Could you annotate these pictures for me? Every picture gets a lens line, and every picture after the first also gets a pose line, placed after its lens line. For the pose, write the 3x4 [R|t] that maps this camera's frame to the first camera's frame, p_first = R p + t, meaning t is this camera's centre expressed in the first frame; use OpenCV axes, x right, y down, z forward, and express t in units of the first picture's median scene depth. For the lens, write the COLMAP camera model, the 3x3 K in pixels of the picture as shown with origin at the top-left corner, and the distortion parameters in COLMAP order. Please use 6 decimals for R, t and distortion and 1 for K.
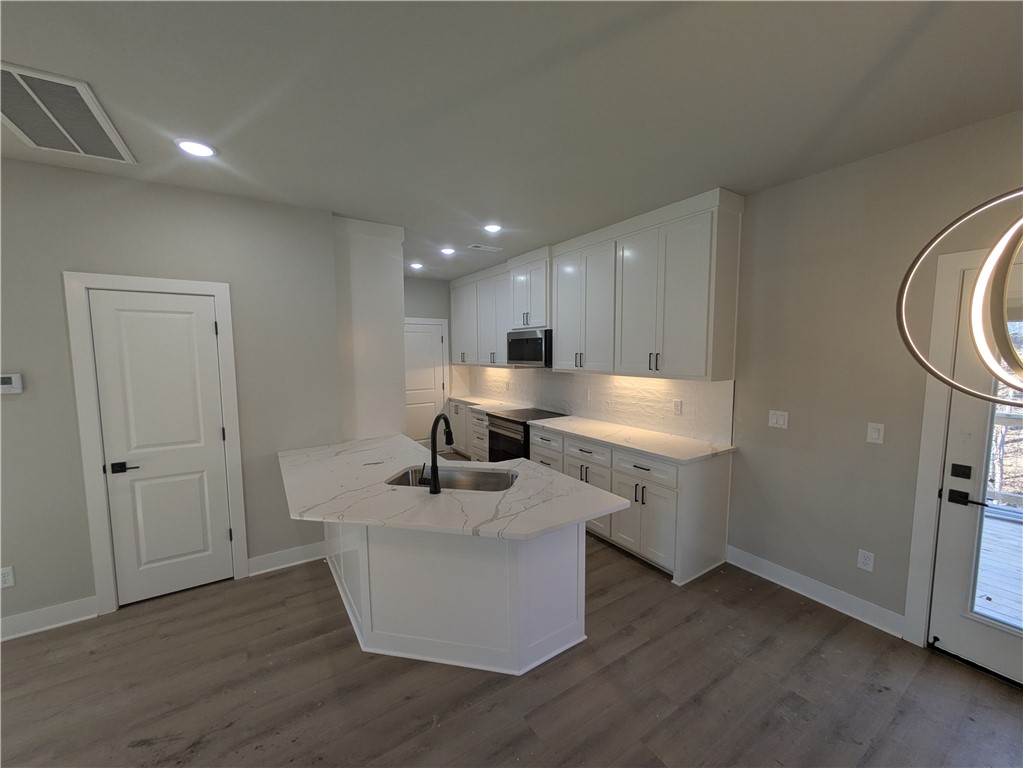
lens RADIAL K [[403.4, 0, 514.7], [0, 403.4, 387.5], [0, 0, 1]] dist [0.002308, -0.000141]
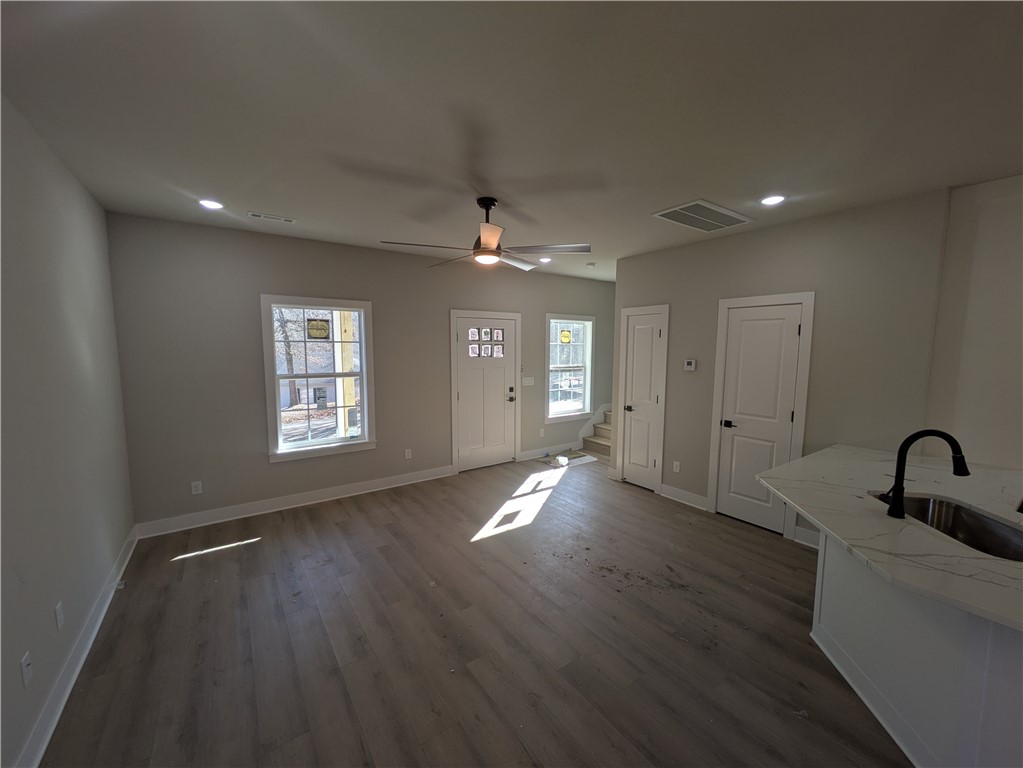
lens RADIAL K [[403.4, 0, 517.3], [0, 403.4, 383.8], [0, 0, 1]] dist [0.002308, -0.000141]
pose [[0.048722, 0.099055, -0.993888, 0.479360], [-0.099273, 0.990623, 0.093863, -0.015844], [0.993867, 0.094093, 0.058099, 0.101644]]
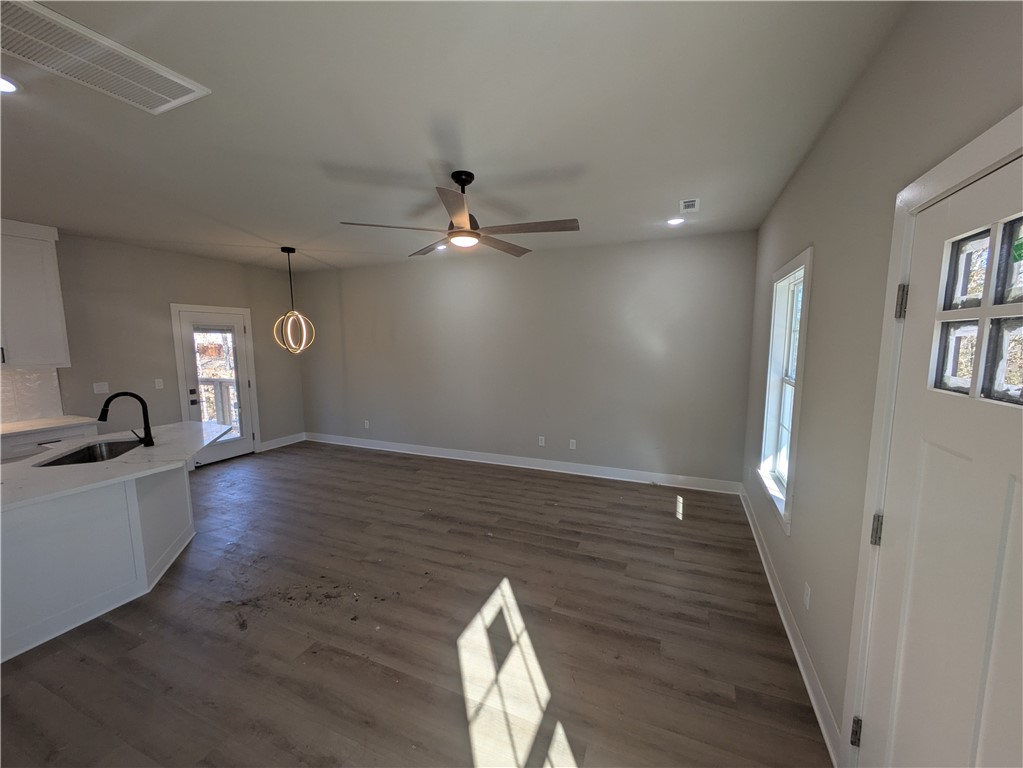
lens RADIAL K [[403.4, 0, 516.0], [0, 403.4, 385.2], [0, 0, 1]] dist [0.002308, -0.000141]
pose [[-0.561057, -0.082189, 0.823687, -1.648439], [0.088497, 0.983400, 0.158406, -0.041818], [-0.823033, 0.161769, -0.544470, 0.558506]]
